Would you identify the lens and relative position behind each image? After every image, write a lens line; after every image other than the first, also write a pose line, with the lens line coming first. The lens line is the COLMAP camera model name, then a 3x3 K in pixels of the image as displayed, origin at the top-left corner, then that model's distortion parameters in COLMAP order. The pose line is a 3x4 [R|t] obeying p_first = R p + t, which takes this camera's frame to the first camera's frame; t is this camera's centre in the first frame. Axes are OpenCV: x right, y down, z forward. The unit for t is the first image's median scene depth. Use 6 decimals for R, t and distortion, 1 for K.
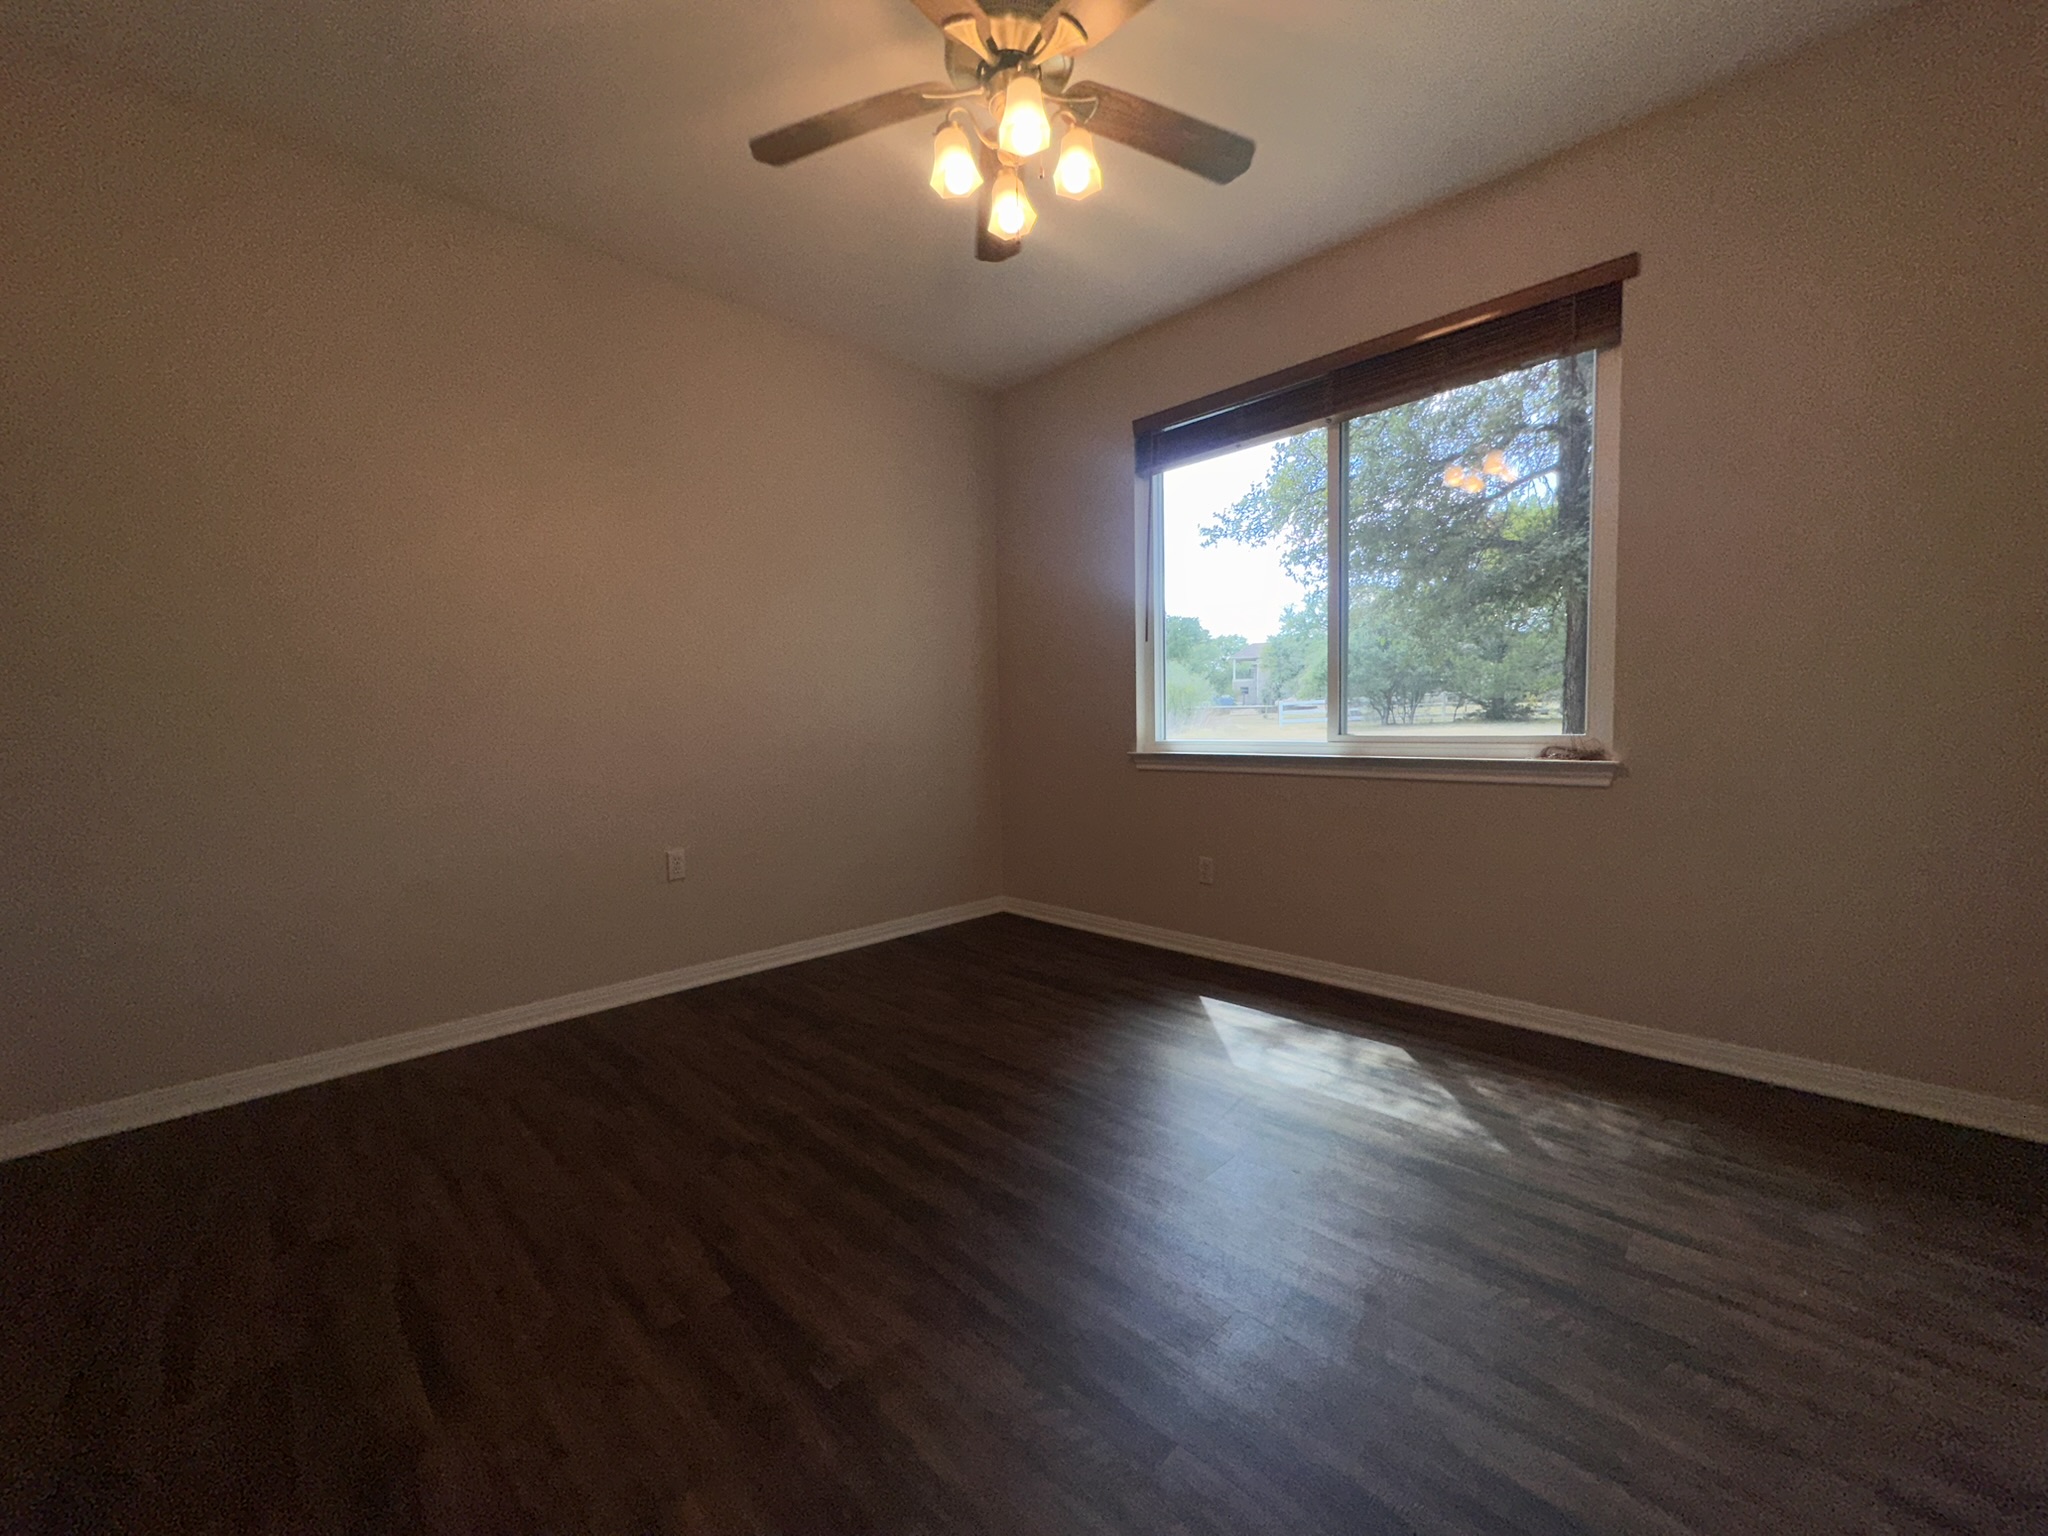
lens RADIAL K [[822.2, 0, 1024.6], [0, 822.2, 766.0], [0, 0, 1]] dist [0.001383, 0.000562]
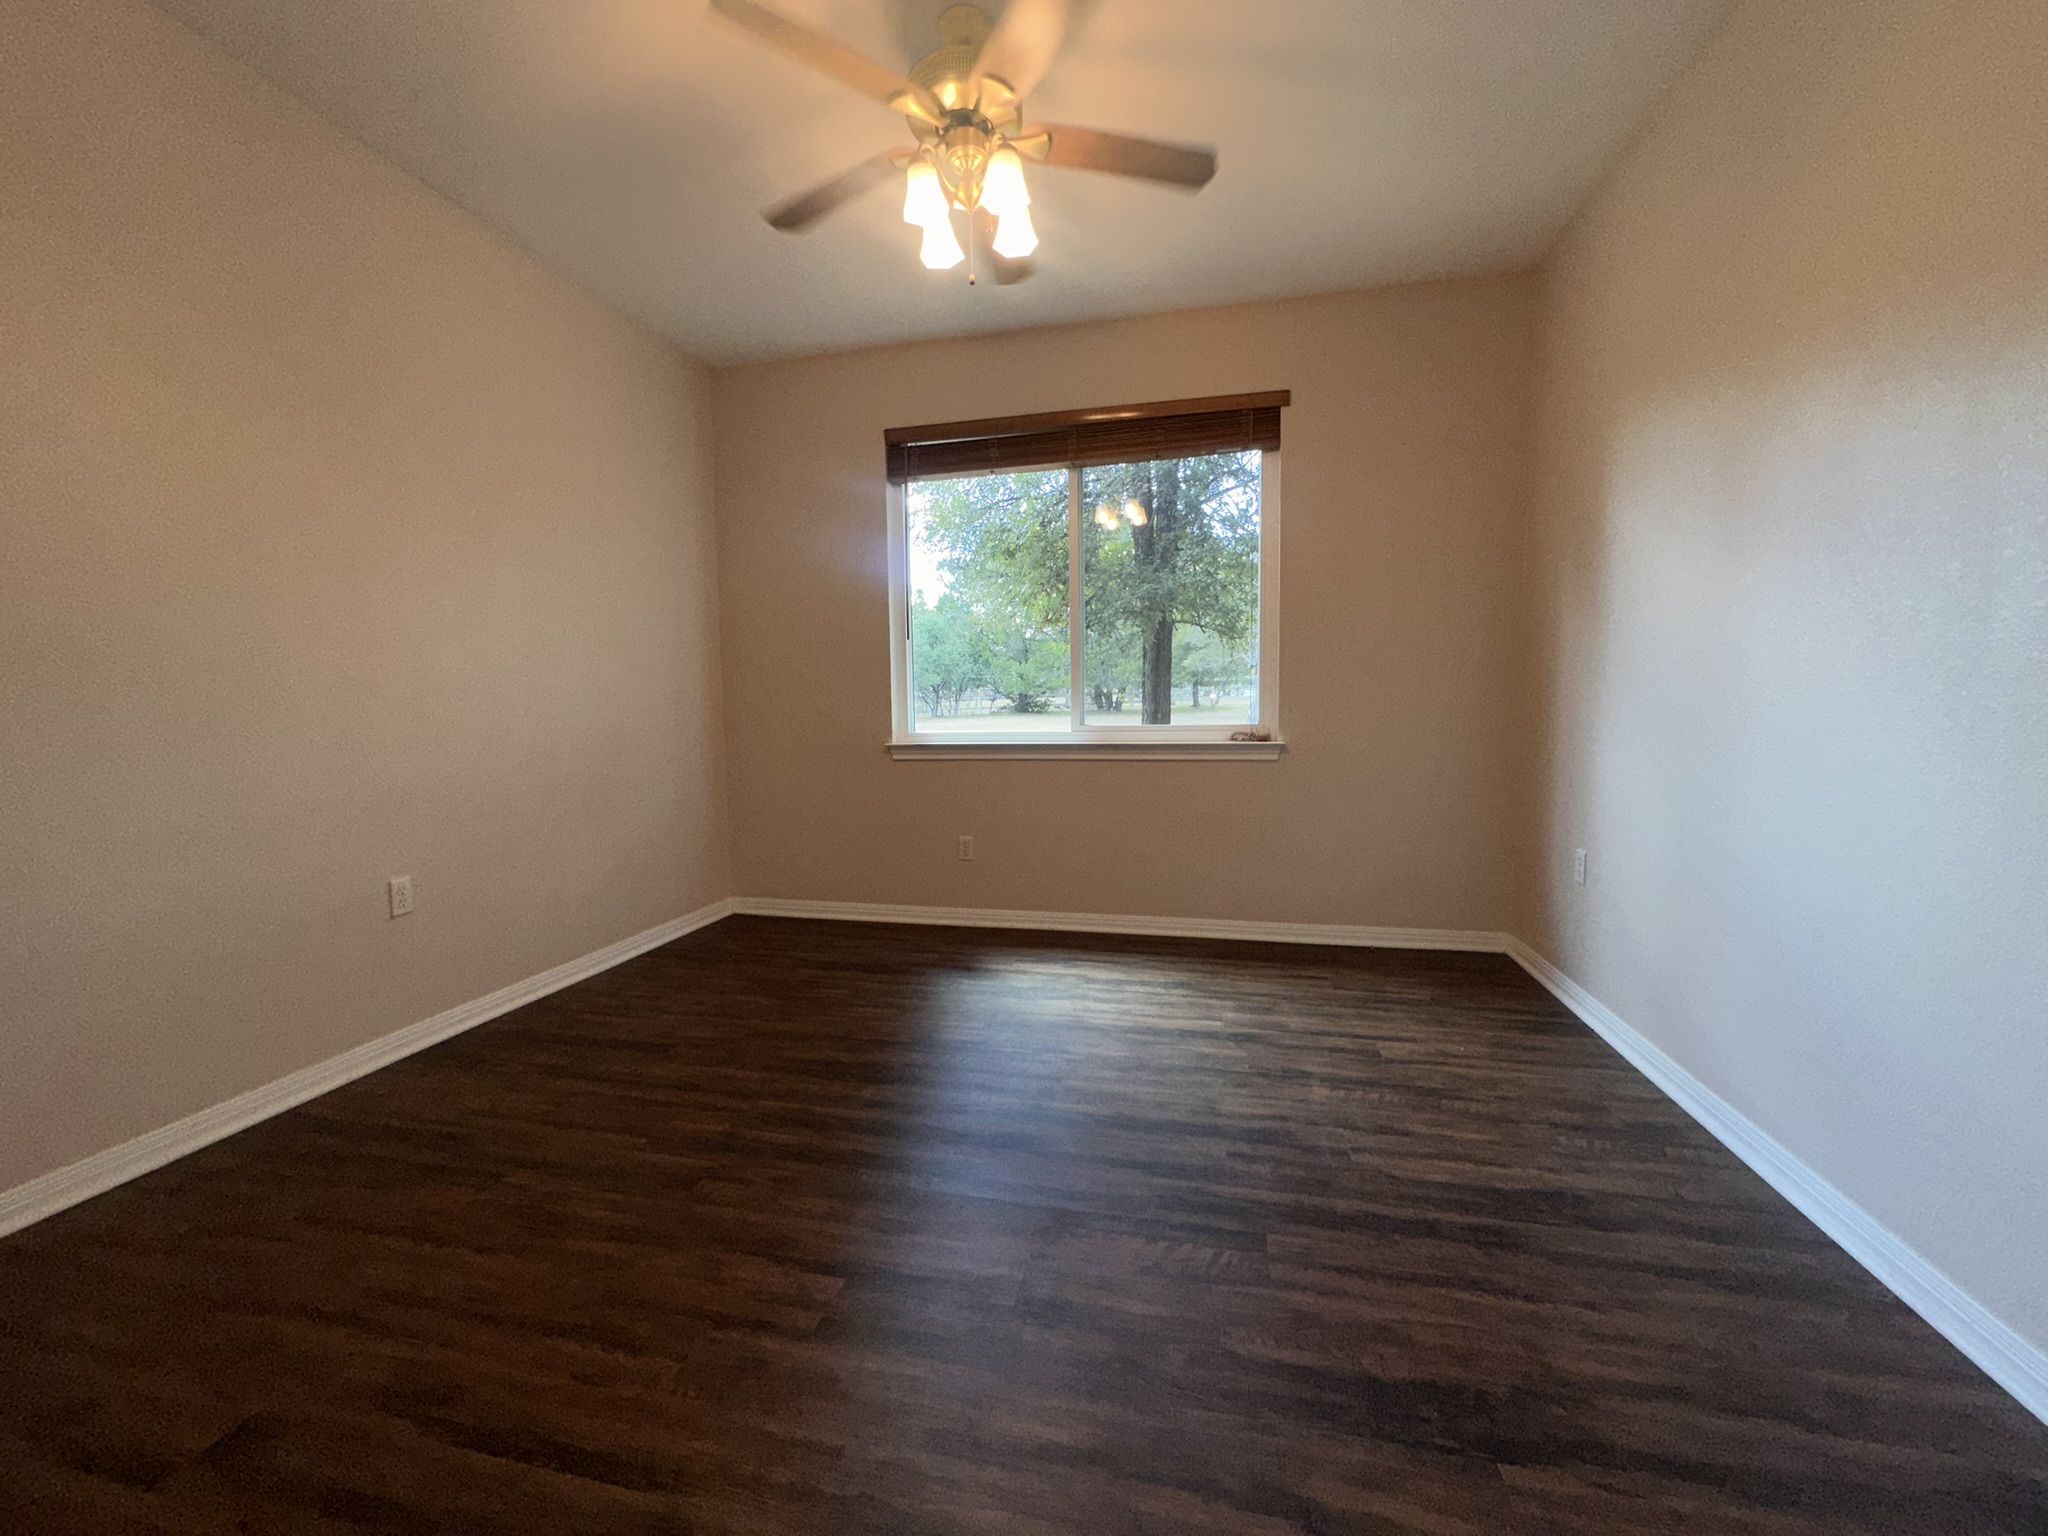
lens RADIAL K [[822.2, 0, 1021.2], [0, 822.2, 768.6], [0, 0, 1]] dist [0.001383, 0.000562]
pose [[0.851490, -0.035727, 0.523152, -0.325410], [0.029267, 0.999359, 0.020614, -0.001998], [-0.523553, -0.002241, 0.851990, 0.011851]]
